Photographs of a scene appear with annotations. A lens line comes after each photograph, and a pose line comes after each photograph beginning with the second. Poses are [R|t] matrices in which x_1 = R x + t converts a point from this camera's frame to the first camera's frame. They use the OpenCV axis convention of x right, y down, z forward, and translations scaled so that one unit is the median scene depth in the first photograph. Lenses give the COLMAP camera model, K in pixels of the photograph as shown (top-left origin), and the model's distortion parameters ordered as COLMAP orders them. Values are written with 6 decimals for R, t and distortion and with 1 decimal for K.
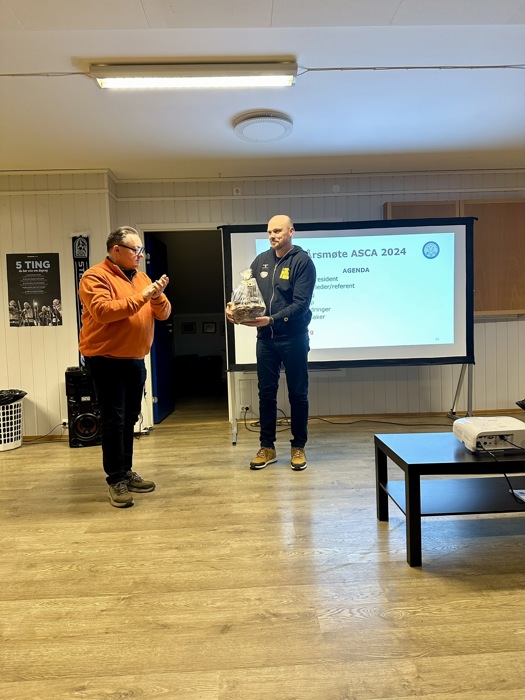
lens RADIAL K [[484.6, 0, 264.4], [0, 484.6, 348.2], [0, 0, 1]] dist [0.031991, -0.014745]
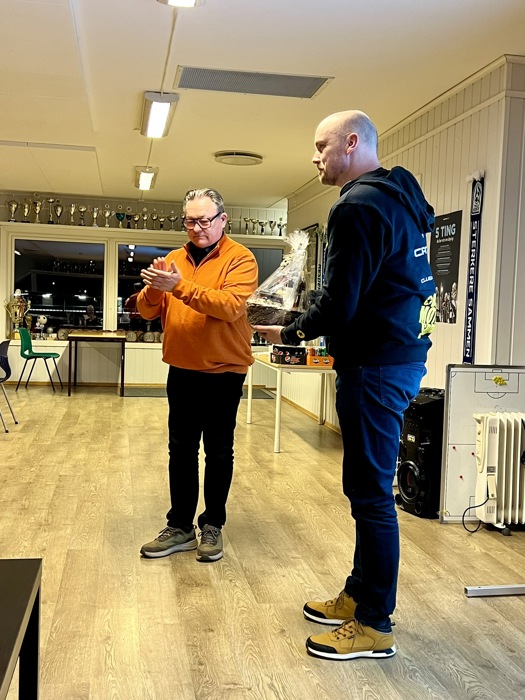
lens RADIAL K [[805.3, 0, 258.9], [0, 805.3, 338.4], [0, 0, 1]] dist [0.138830, 0.000000]
pose [[0.127925, 0.075124, -0.988935, 0.959650], [-0.094966, 0.993473, 0.063184, -0.110472], [0.987227, 0.085832, 0.134224, 0.953518]]
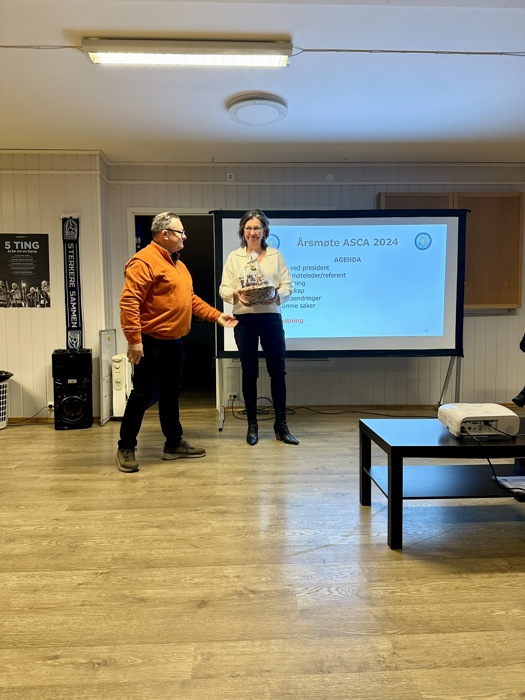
lens RADIAL K [[484.6, 0, 258.9], [0, 484.6, 347.7], [0, 0, 1]] dist [0.031991, -0.014745]
pose [[0.999643, 0.025907, 0.006593, 0.008471], [-0.025971, 0.999615, 0.009783, 0.023229], [-0.006337, -0.009951, 0.999930, 0.006284]]
